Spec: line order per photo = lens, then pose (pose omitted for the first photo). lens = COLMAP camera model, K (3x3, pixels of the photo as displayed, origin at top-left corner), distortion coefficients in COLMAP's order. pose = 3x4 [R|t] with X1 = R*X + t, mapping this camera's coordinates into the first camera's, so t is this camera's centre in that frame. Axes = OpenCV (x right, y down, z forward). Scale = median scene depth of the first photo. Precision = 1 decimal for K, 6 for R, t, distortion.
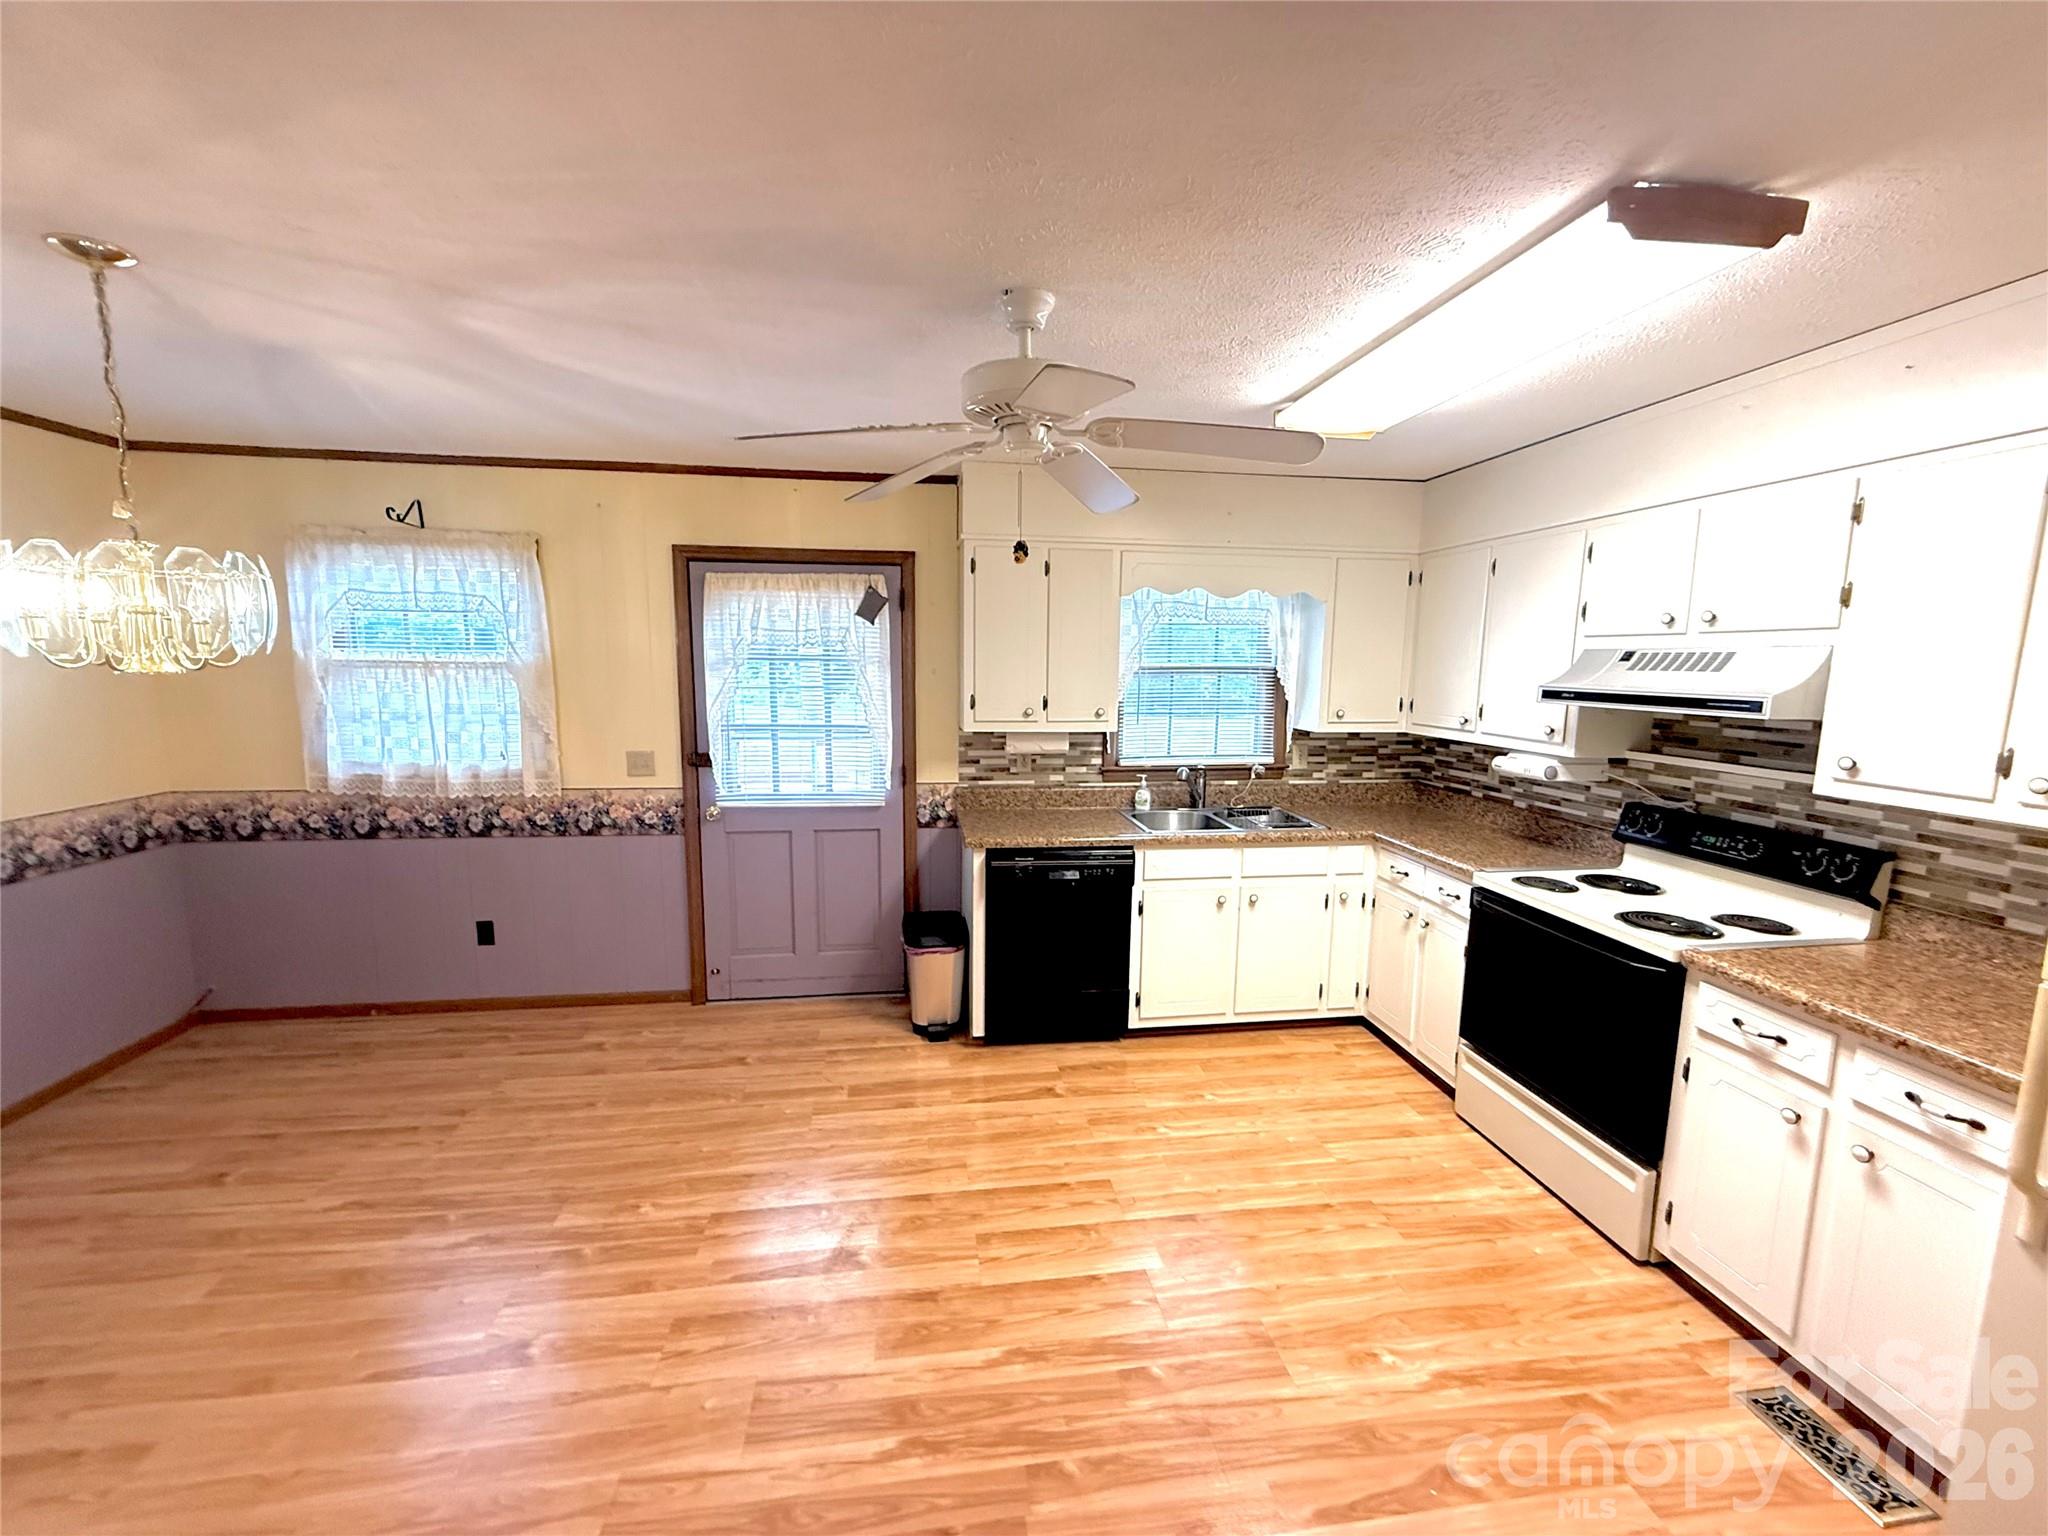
lens RADIAL K [[814.7, 0, 1021.3], [0, 814.7, 768.2], [0, 0, 1]] dist [0.000013, 0.000140]
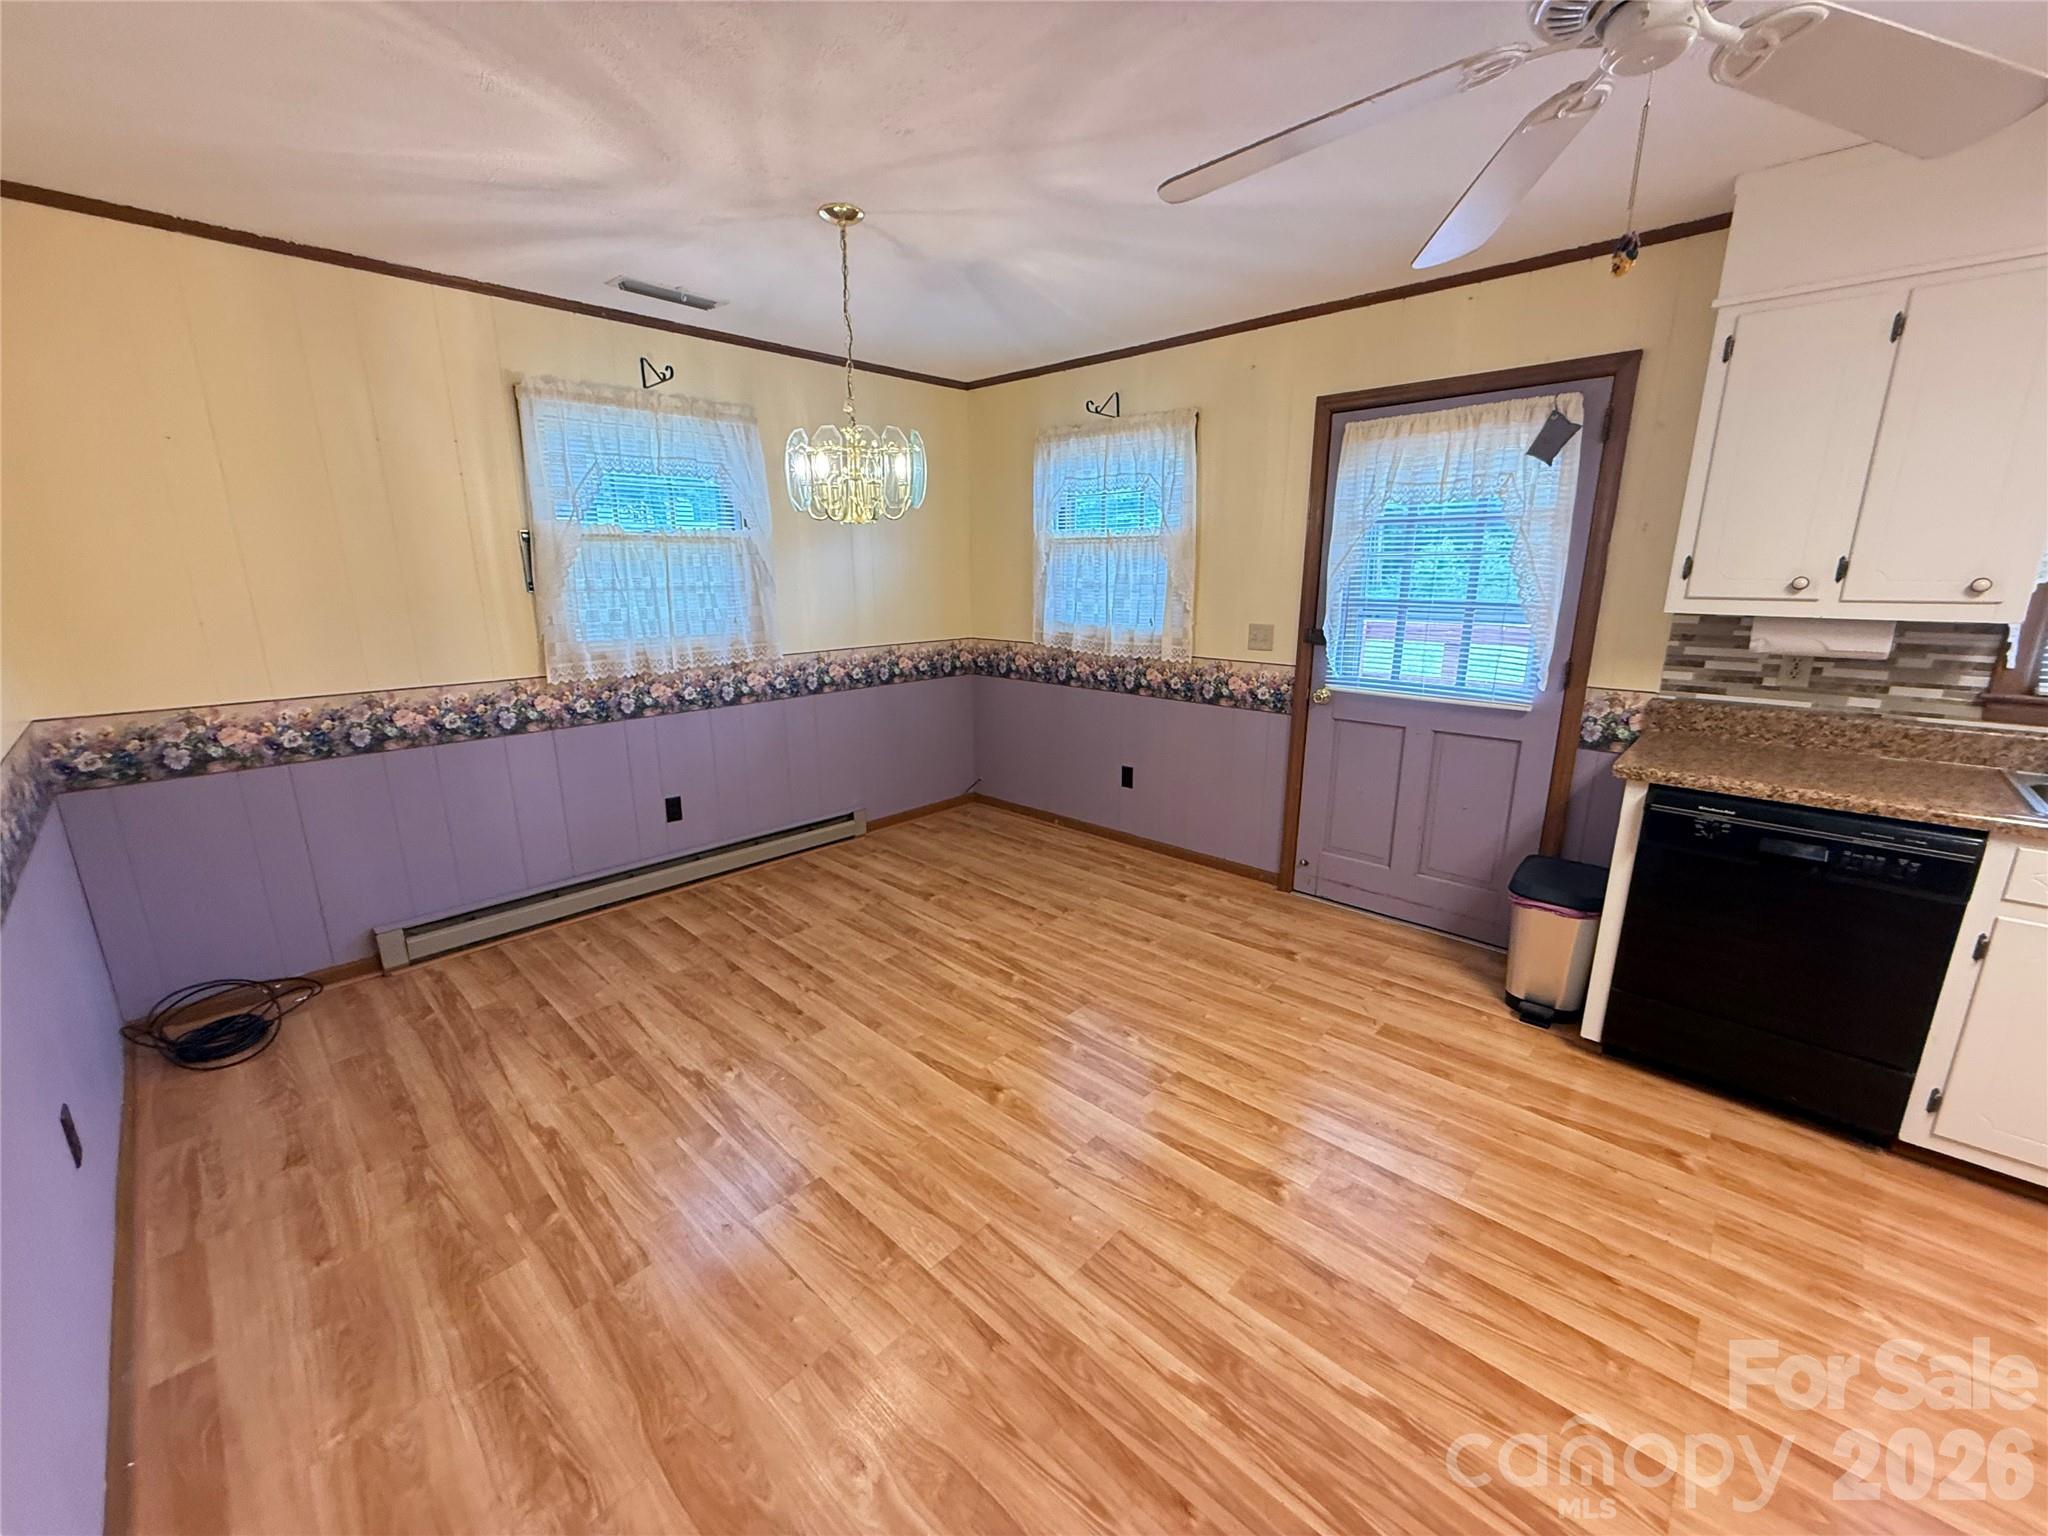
lens RADIAL K [[814.7, 0, 1023.4], [0, 814.7, 770.0], [0, 0, 1]] dist [0.000013, 0.000140]
pose [[0.621128, 0.175742, -0.763751, 0.149042], [-0.094724, 0.984223, 0.149438, 0.035190], [0.777964, -0.020475, 0.627975, 0.166220]]
